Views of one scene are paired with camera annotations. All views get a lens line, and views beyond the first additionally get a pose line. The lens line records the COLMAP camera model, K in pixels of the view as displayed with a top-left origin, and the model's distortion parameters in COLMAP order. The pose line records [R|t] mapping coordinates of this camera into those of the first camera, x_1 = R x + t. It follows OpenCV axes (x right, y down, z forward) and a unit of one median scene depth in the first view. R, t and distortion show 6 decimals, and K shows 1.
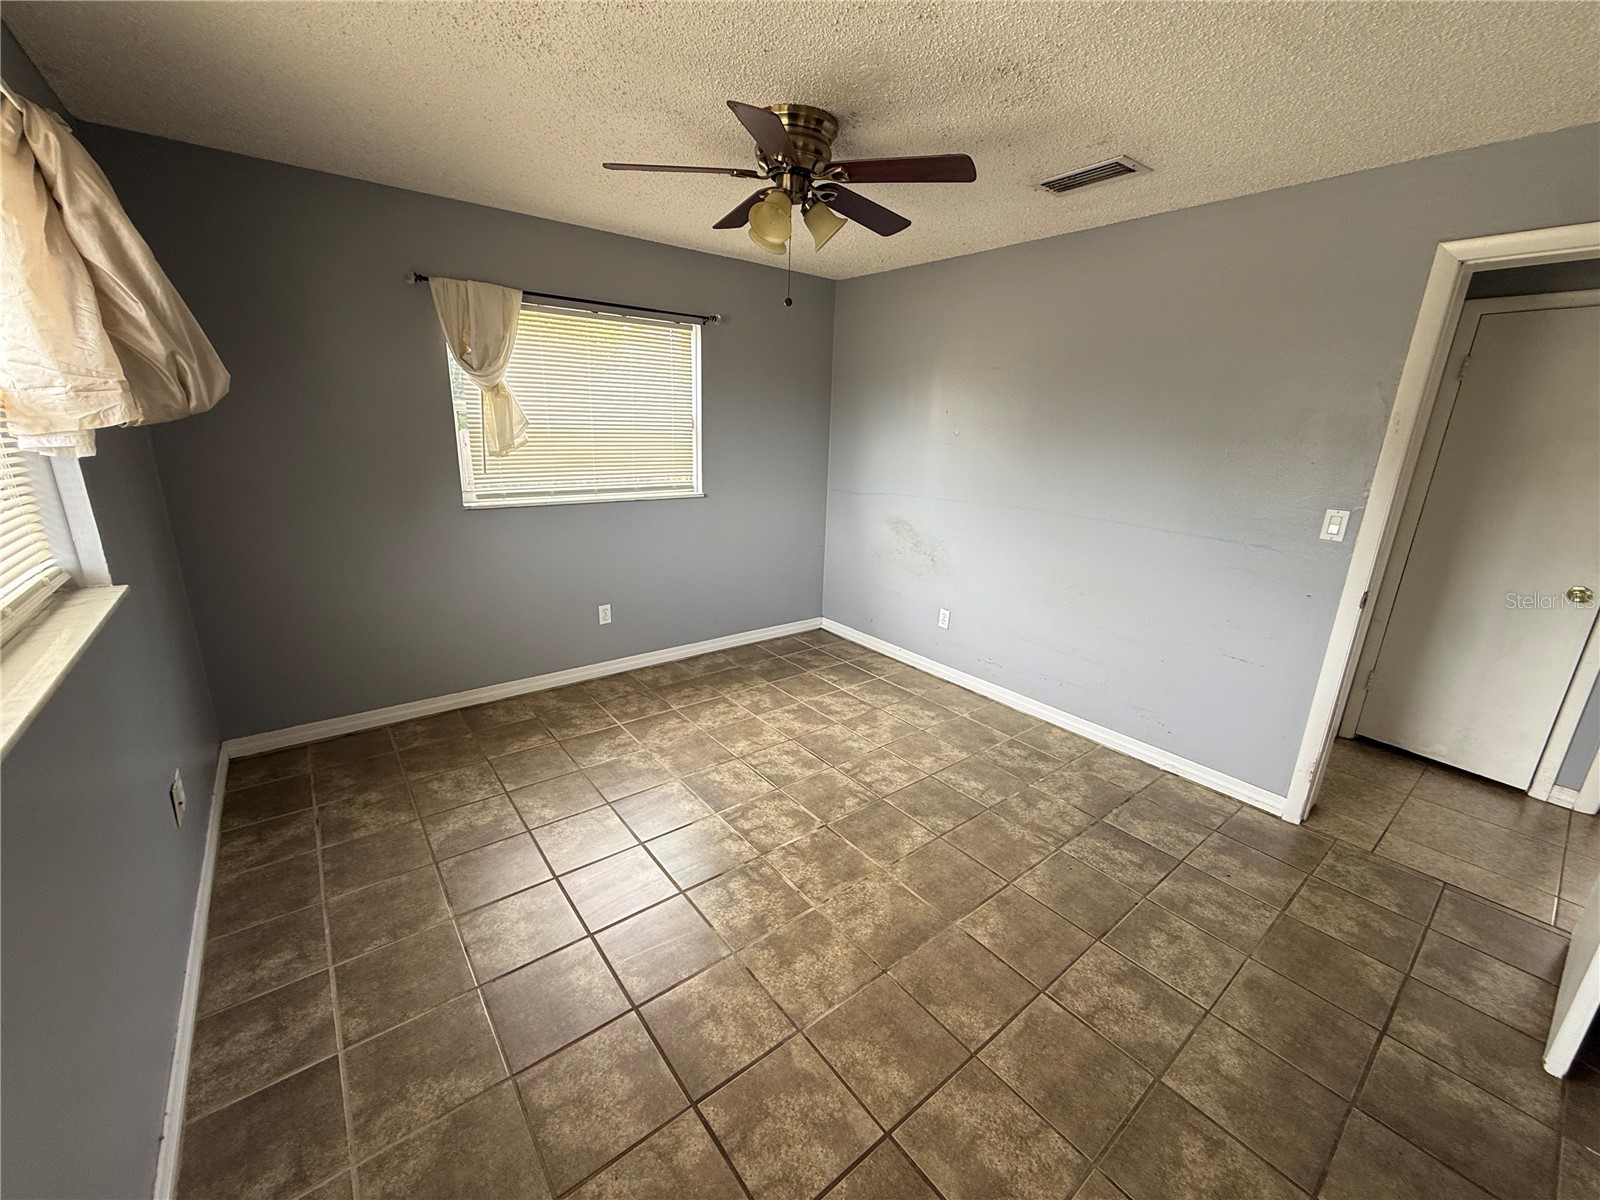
lens RADIAL K [[638.0, 0, 793.6], [0, 638.0, 602.0], [0, 0, 1]] dist [0.001130, 0.000385]
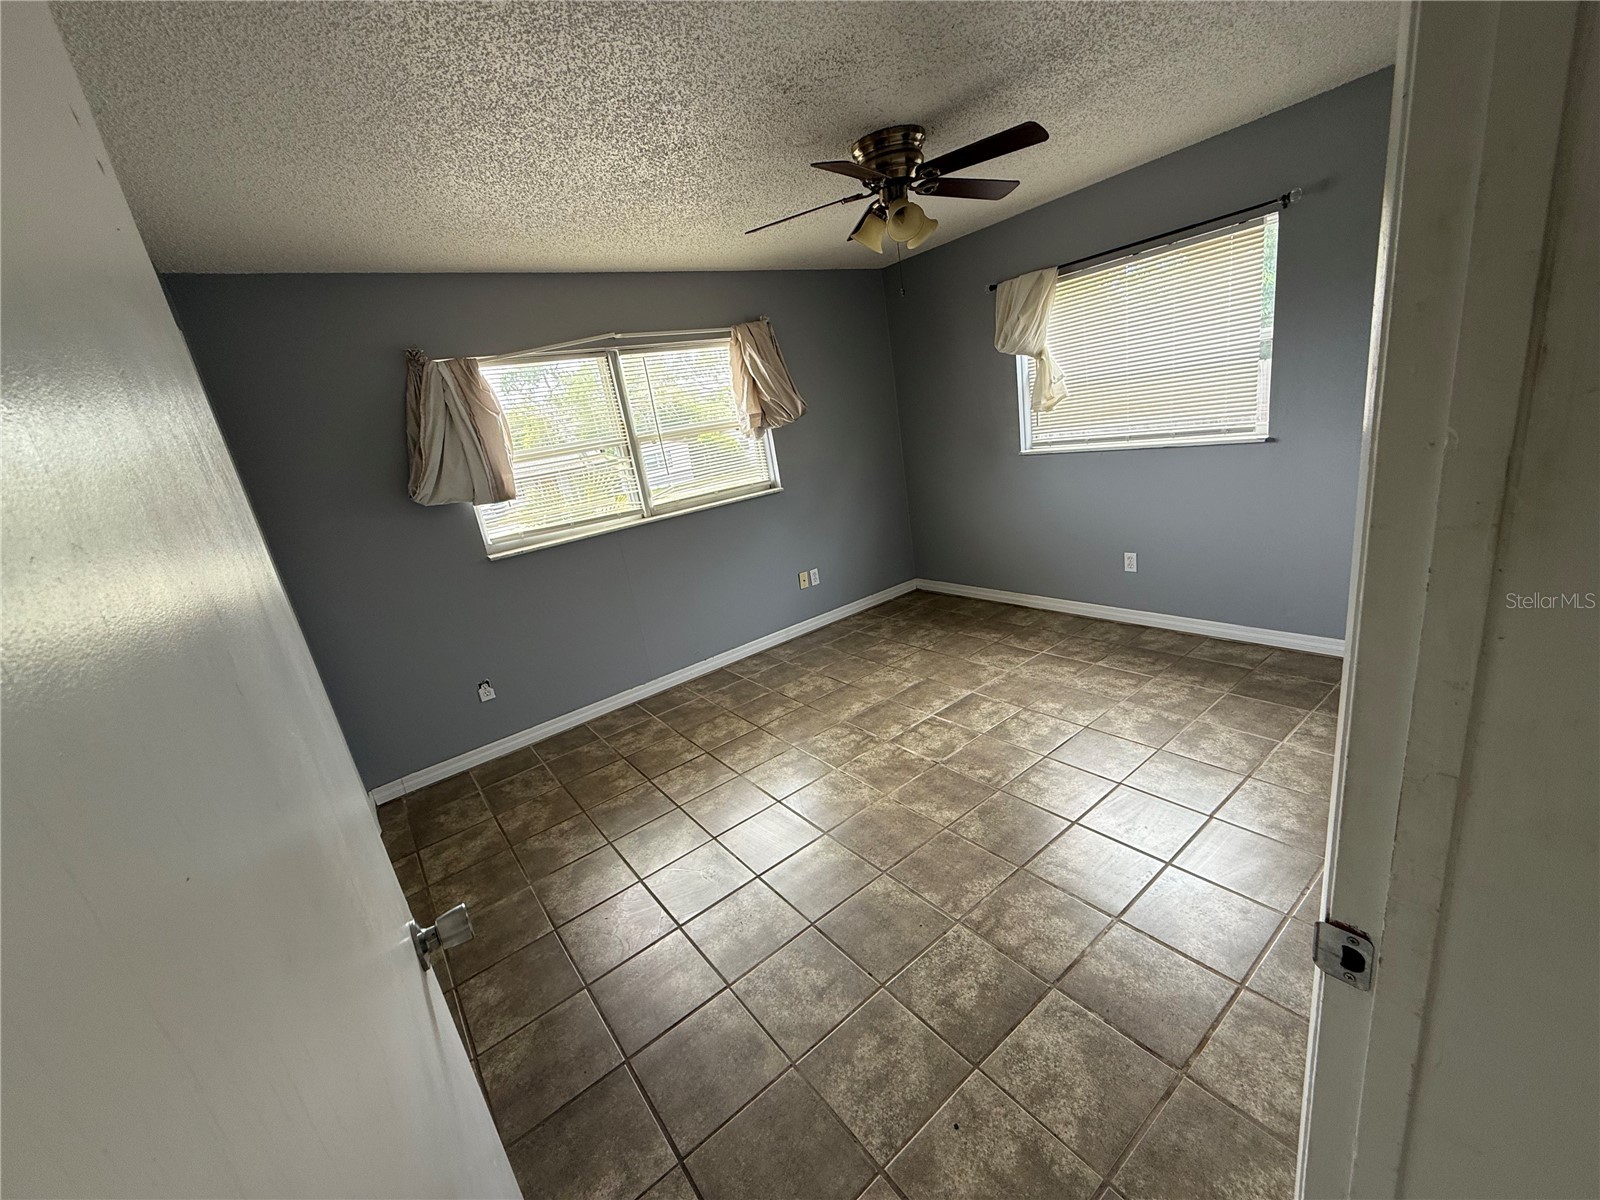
lens RADIAL K [[638.0, 0, 799.1], [0, 638.0, 601.5], [0, 0, 1]] dist [0.001130, 0.000385]
pose [[-0.023919, 0.253173, -0.967125, 0.811776], [-0.124550, 0.959110, 0.254155, -0.128584], [0.991925, 0.126535, 0.008592, 0.558168]]
